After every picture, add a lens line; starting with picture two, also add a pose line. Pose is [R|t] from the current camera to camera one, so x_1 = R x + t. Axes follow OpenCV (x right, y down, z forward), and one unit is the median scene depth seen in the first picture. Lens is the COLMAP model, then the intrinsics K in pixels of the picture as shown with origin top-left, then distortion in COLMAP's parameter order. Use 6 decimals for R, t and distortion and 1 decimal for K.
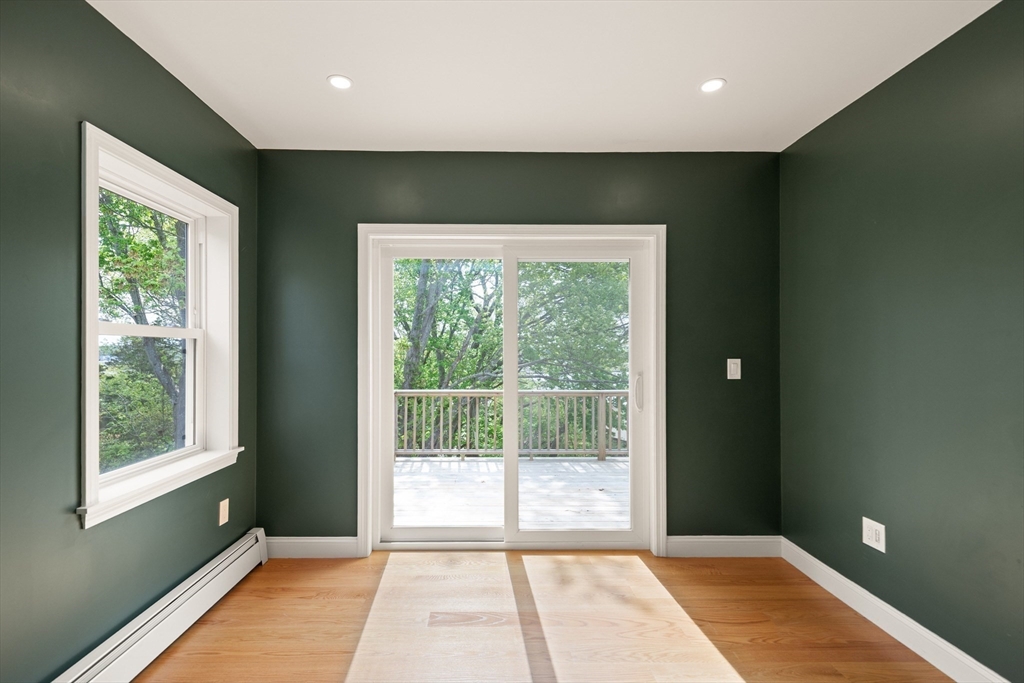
lens RADIAL K [[486.0, 0, 507.2], [0, 486.0, 346.7], [0, 0, 1]] dist [0.000328, -0.000192]
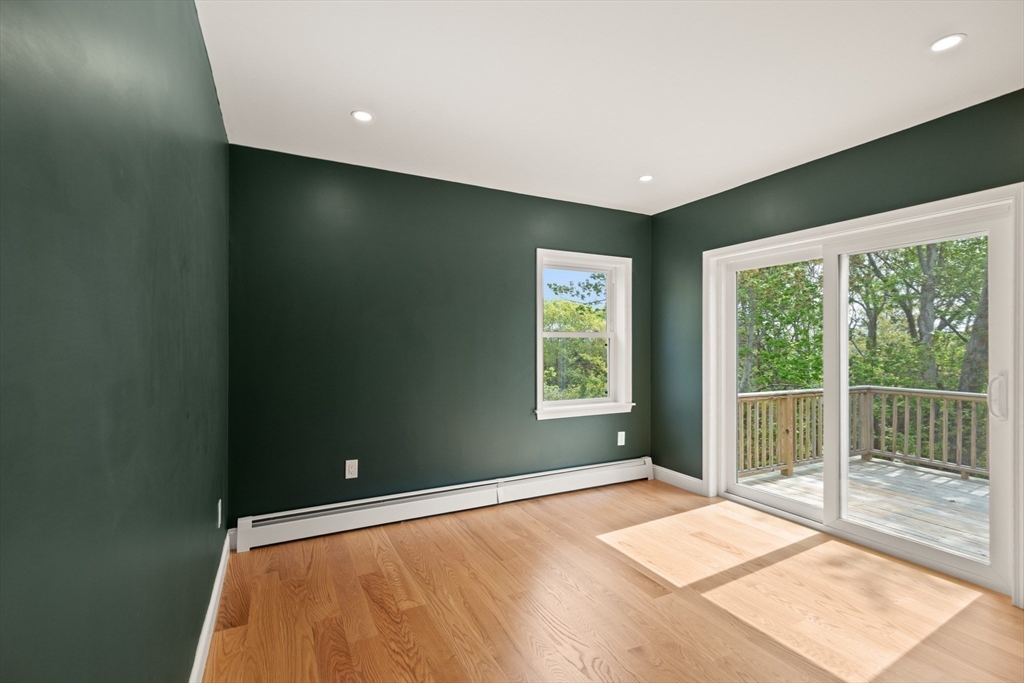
lens RADIAL K [[474.3, 0, 512.0], [0, 474.3, 341.5], [0, 0, 1]] dist [0.006699, -0.000214]
pose [[0.438716, -0.006825, -0.898600, 0.693470], [0.008482, 0.999958, -0.003454, -0.000356], [0.898586, -0.006107, 0.438755, -0.073251]]
